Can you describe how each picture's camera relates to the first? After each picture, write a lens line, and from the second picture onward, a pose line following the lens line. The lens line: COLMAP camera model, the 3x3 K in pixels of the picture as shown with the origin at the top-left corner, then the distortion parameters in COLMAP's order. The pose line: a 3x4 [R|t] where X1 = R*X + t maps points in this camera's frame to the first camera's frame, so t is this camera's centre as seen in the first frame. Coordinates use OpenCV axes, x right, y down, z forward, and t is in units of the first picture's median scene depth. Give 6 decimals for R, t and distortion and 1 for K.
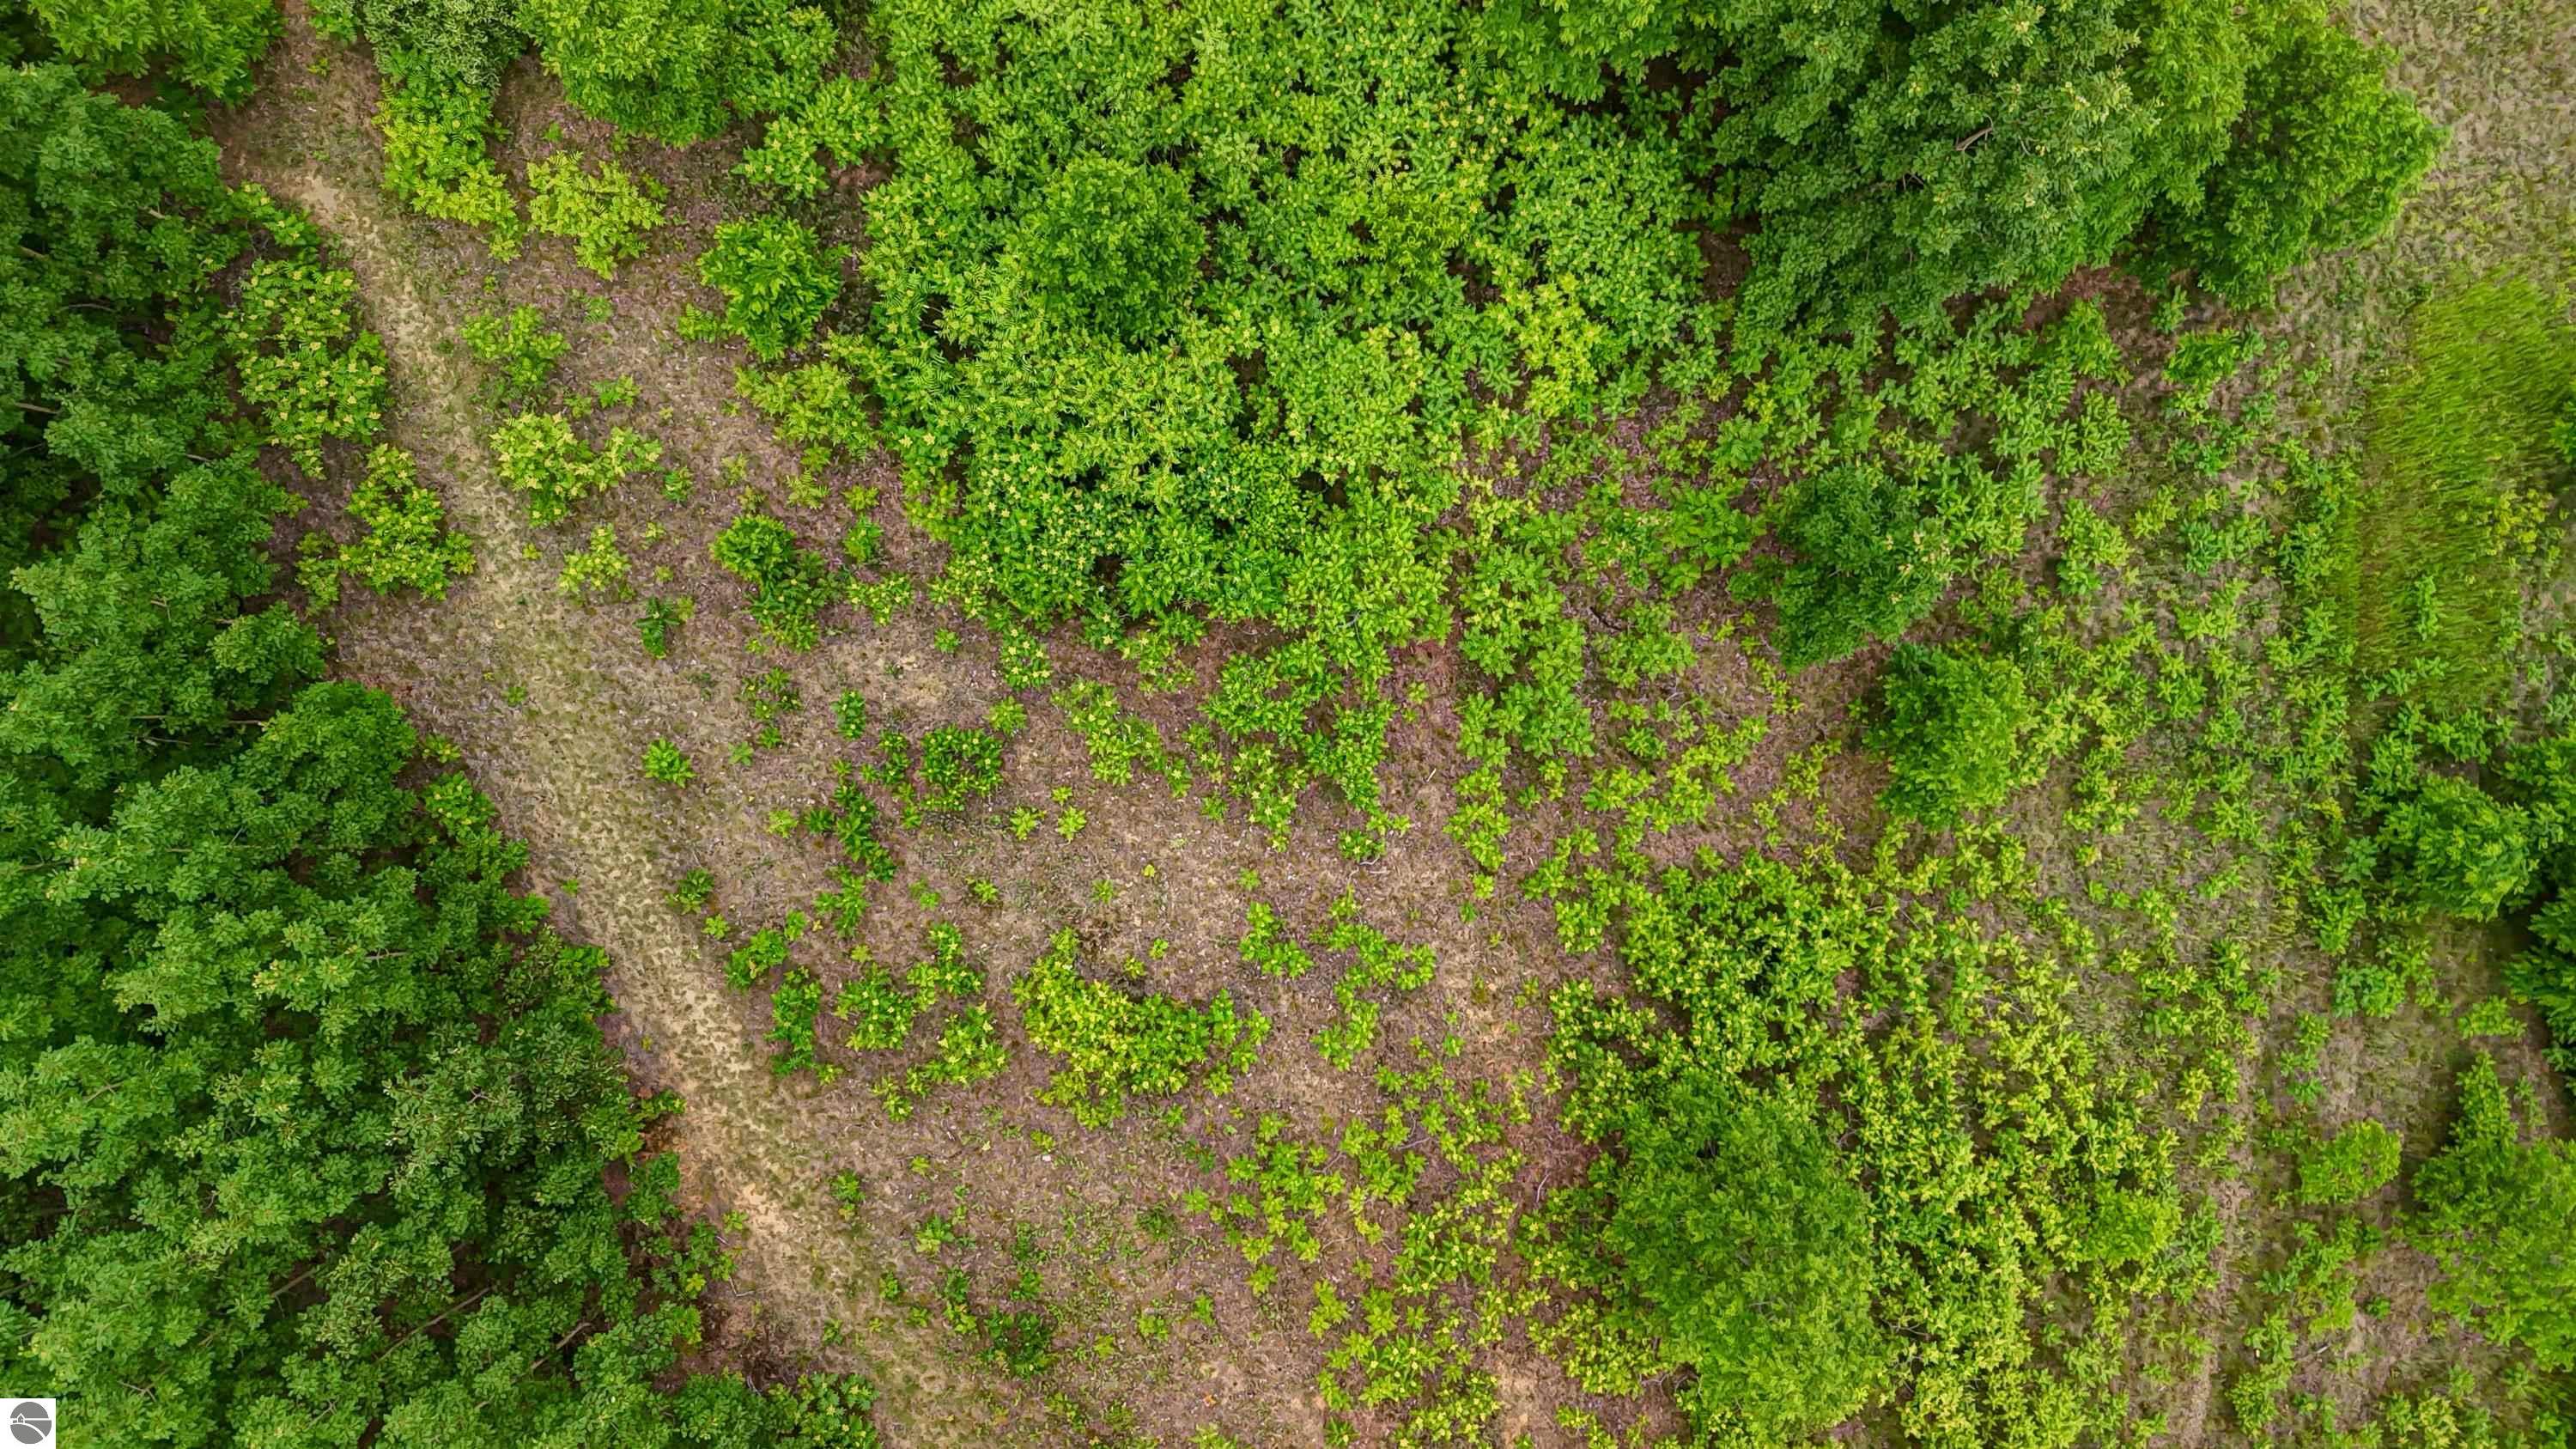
lens RADIAL K [[1897.8, 0, 1288.0], [0, 1897.8, 724.5], [0, 0, 1]] dist [0.080517, -0.072906]
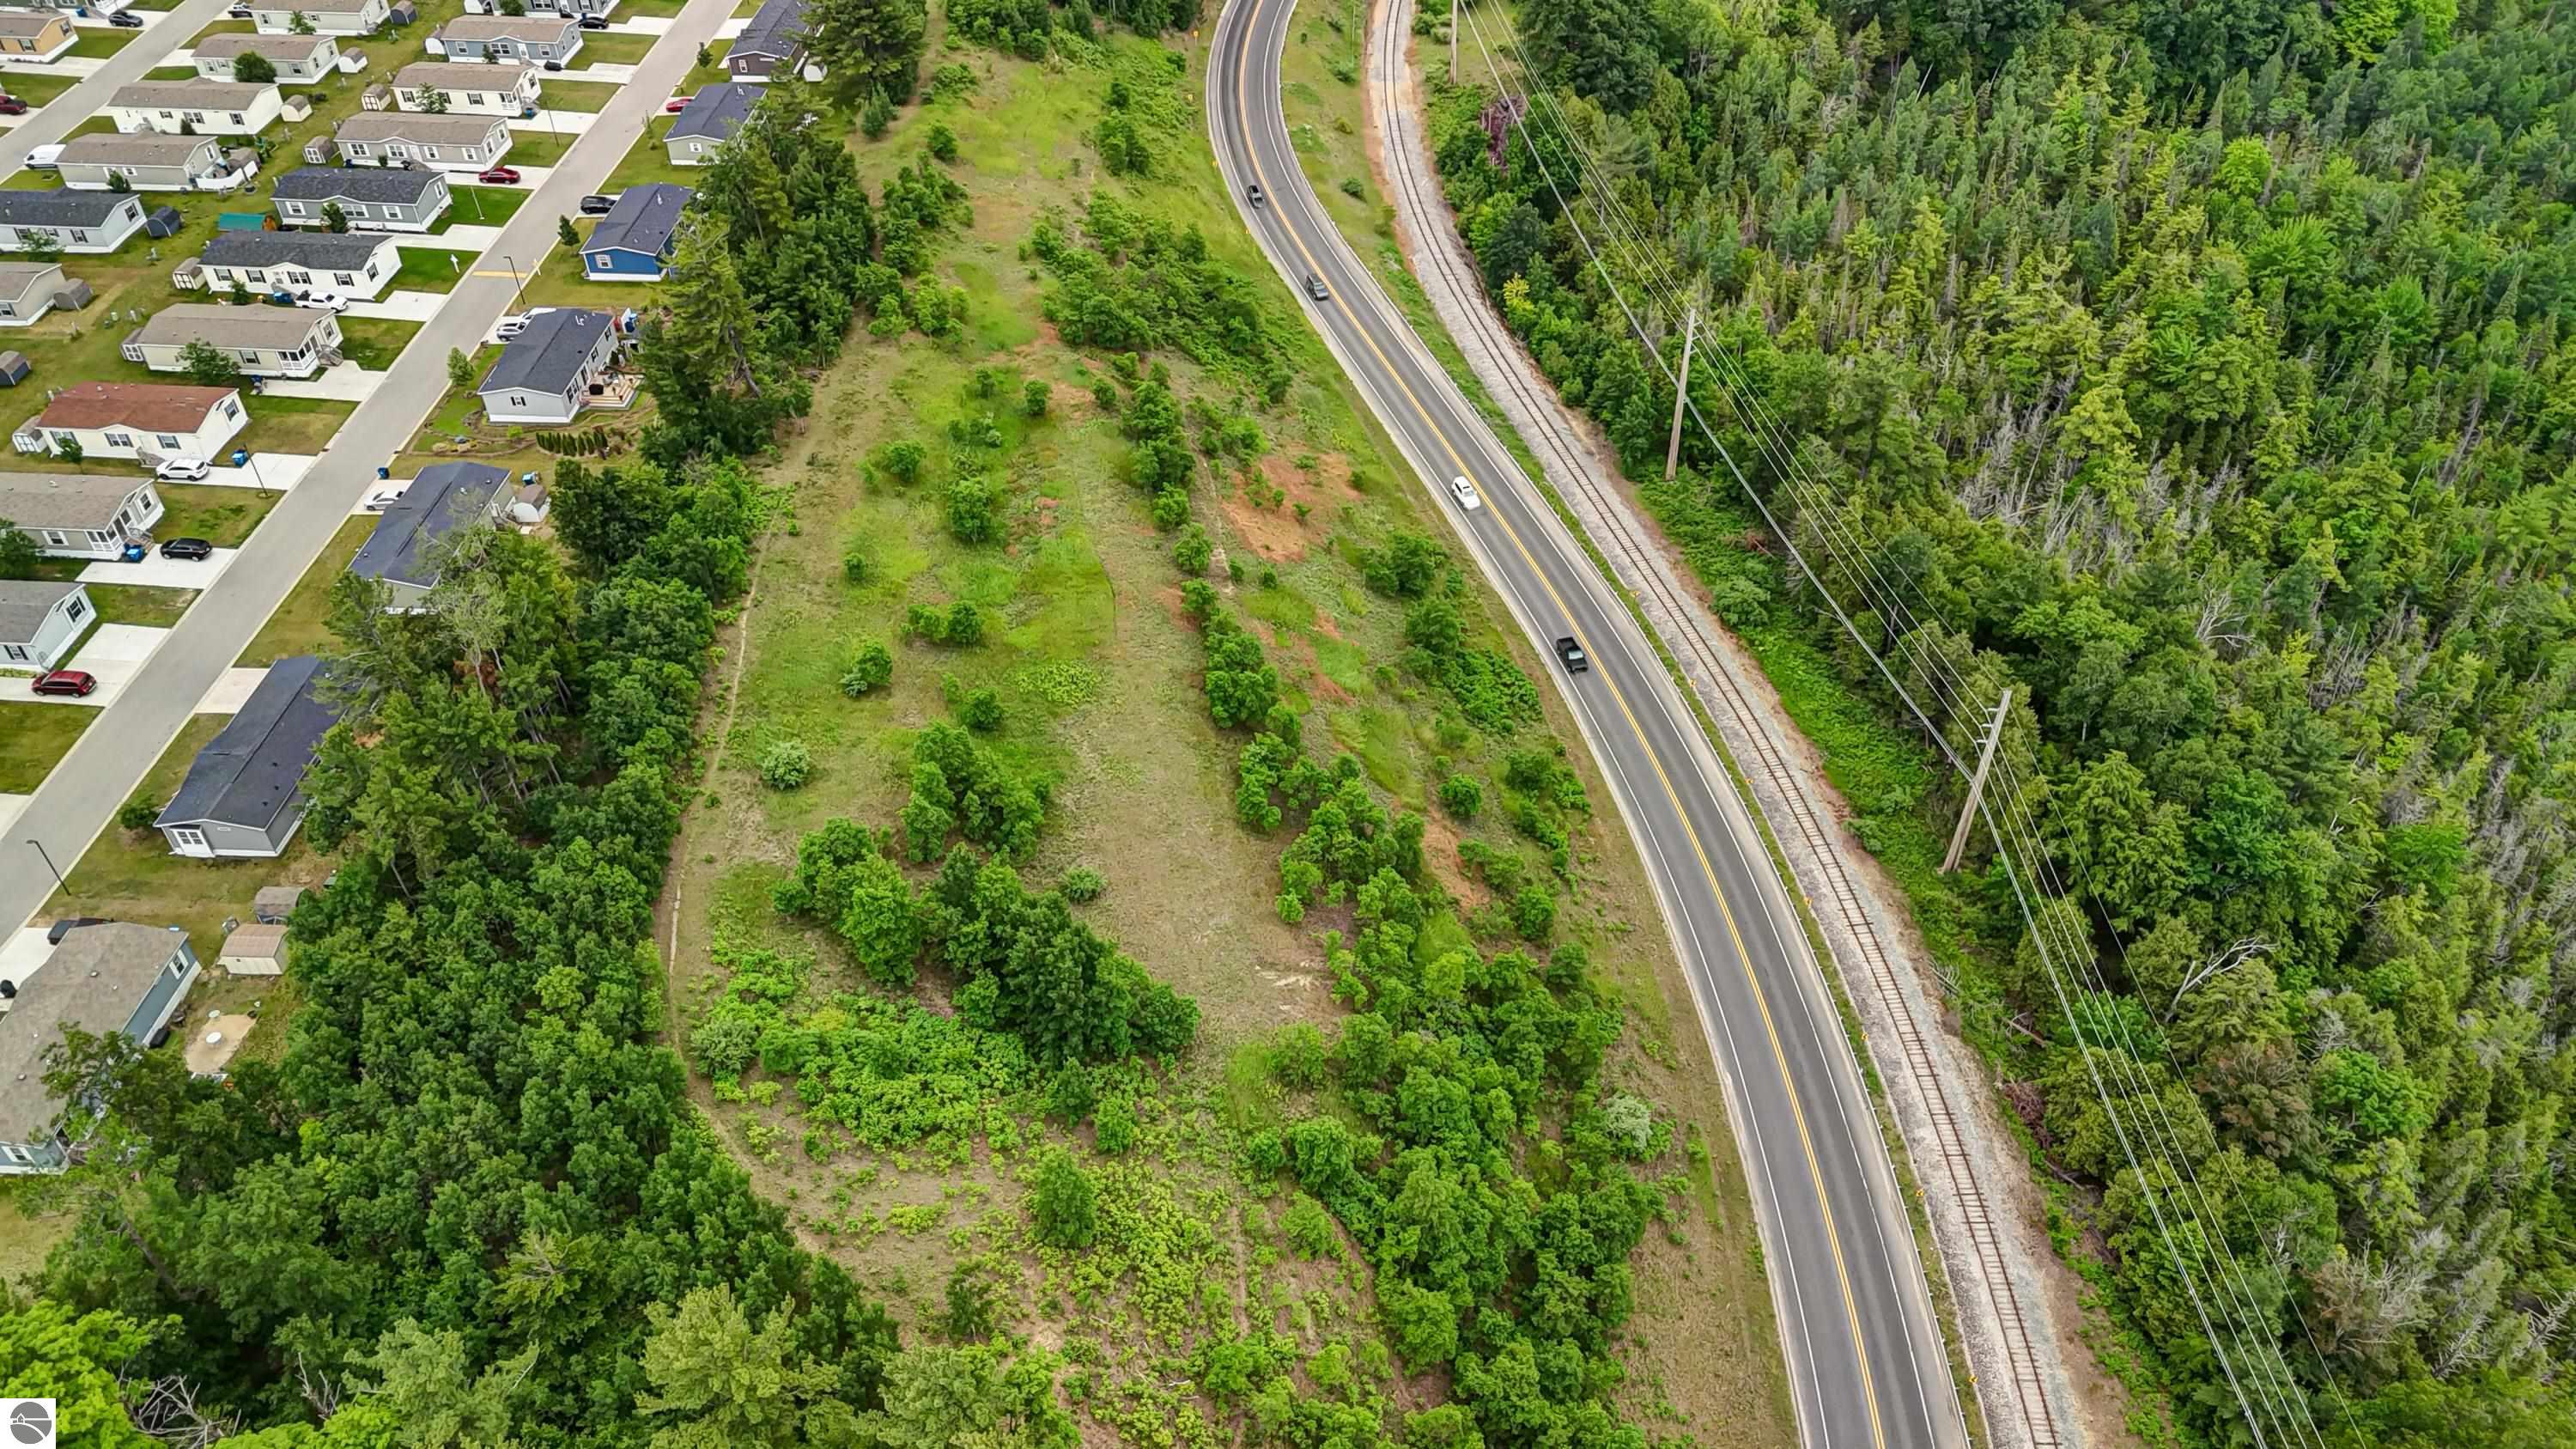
lens RADIAL K [[1897.8, 0, 1288.0], [0, 1897.8, 724.5], [0, 0, 1]] dist [0.080517, -0.072906]
pose [[0.960134, -0.171838, 0.220488, -0.040654], [0.279104, 0.633371, -0.721763, 2.590020], [-0.015624, 0.754528, 0.656082, -2.407796]]
